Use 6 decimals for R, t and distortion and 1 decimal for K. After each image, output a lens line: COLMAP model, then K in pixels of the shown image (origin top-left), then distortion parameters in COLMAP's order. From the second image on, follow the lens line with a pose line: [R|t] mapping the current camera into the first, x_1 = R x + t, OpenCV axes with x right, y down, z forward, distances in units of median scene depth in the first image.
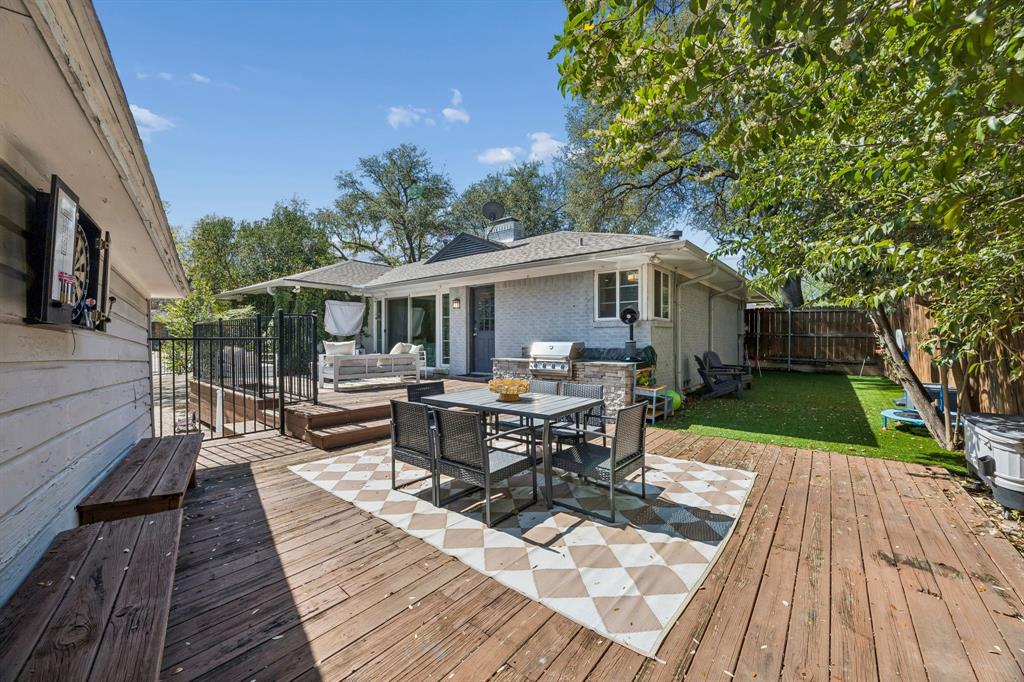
lens RADIAL K [[392.4, 0, 509.1], [0, 392.4, 337.4], [0, 0, 1]] dist [0.002798, 0.000264]
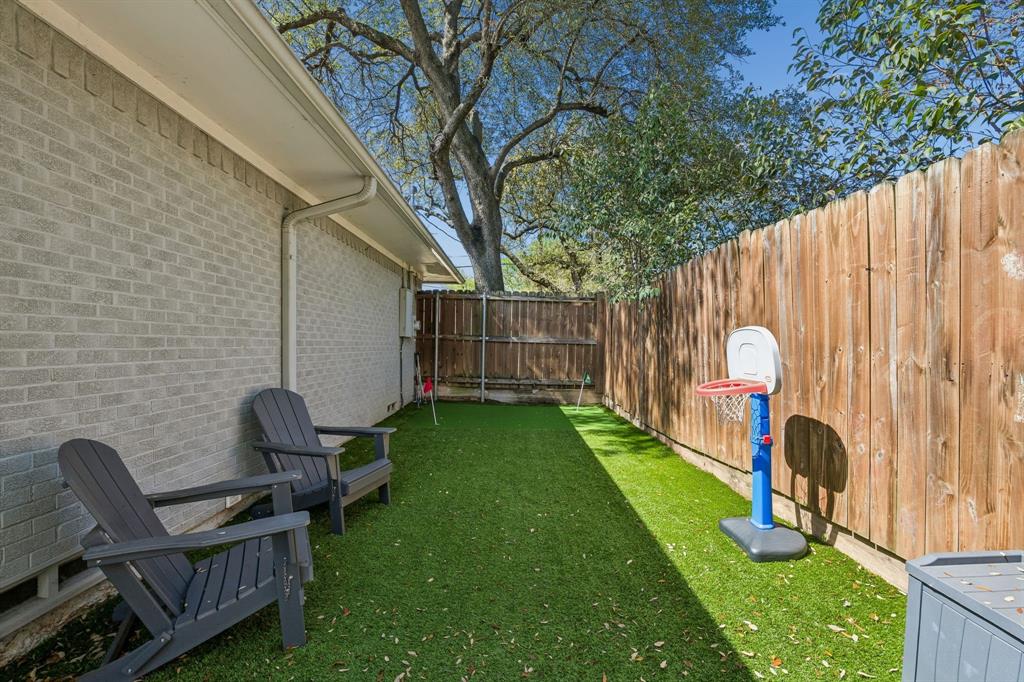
lens RADIAL K [[392.4, 0, 512.3], [0, 392.4, 341.0], [0, 0, 1]] dist [0.002798, 0.000264]
pose [[0.767817, 0.009862, 0.640593, 0.386243], [-0.009792, 0.999945, -0.003656, -0.001938], [-0.640594, -0.003465, 0.767872, 0.544636]]
